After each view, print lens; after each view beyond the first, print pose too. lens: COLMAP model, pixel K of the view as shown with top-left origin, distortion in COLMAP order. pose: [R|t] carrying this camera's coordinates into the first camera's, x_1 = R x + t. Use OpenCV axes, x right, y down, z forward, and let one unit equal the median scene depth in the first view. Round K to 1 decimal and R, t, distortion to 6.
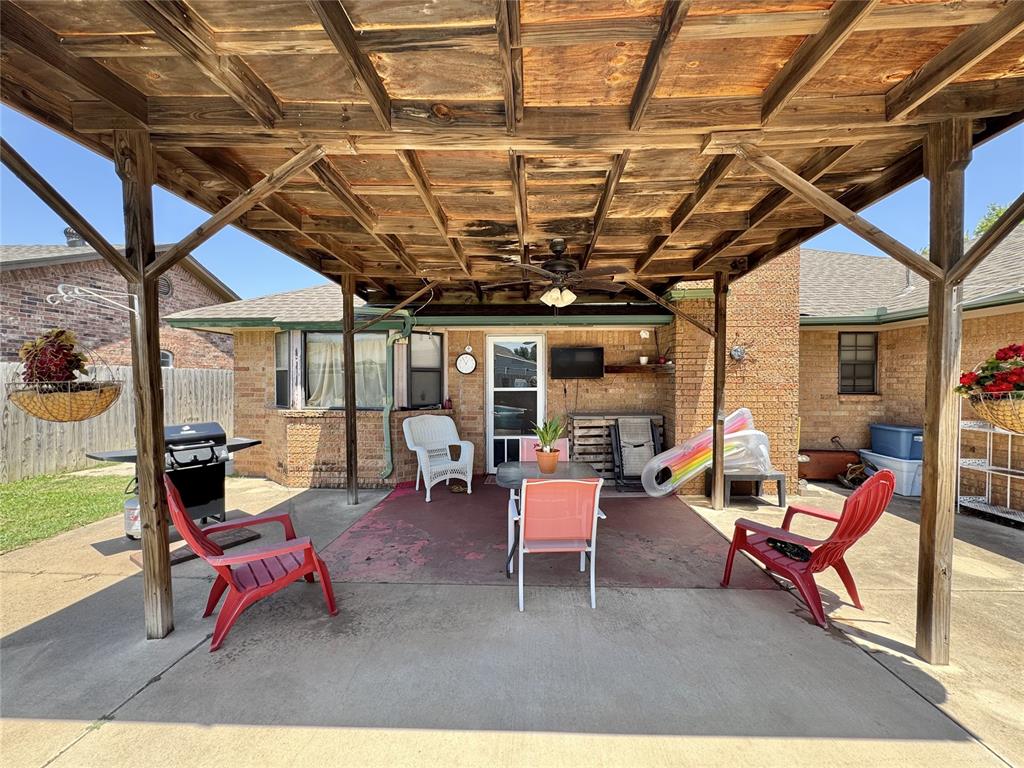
lens RADIAL K [[408.4, 0, 510.8], [0, 408.4, 384.3], [0, 0, 1]] dist [-0.004214, 0.000103]
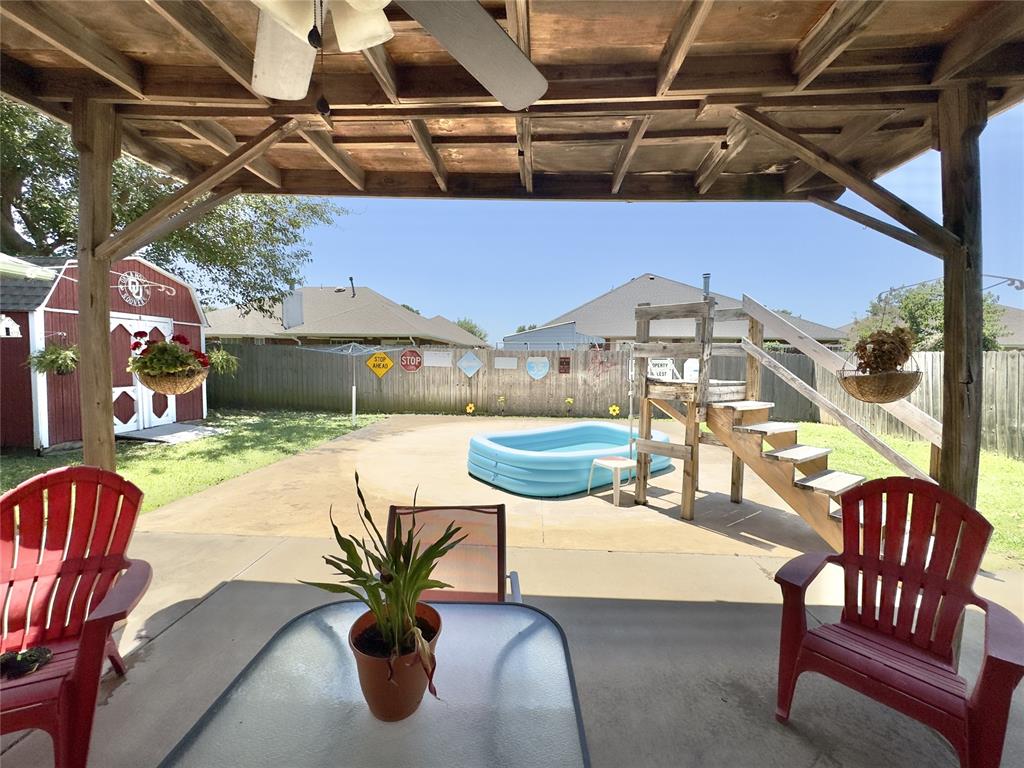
lens RADIAL K [[408.4, 0, 510.8], [0, 408.4, 384.3], [0, 0, 1]] dist [-0.004214, 0.000103]
pose [[-0.999882, -0.015144, 0.002582, 0.009335], [-0.014918, 0.997283, 0.072145, -0.012704], [-0.003668, 0.072098, -0.997391, 0.806603]]
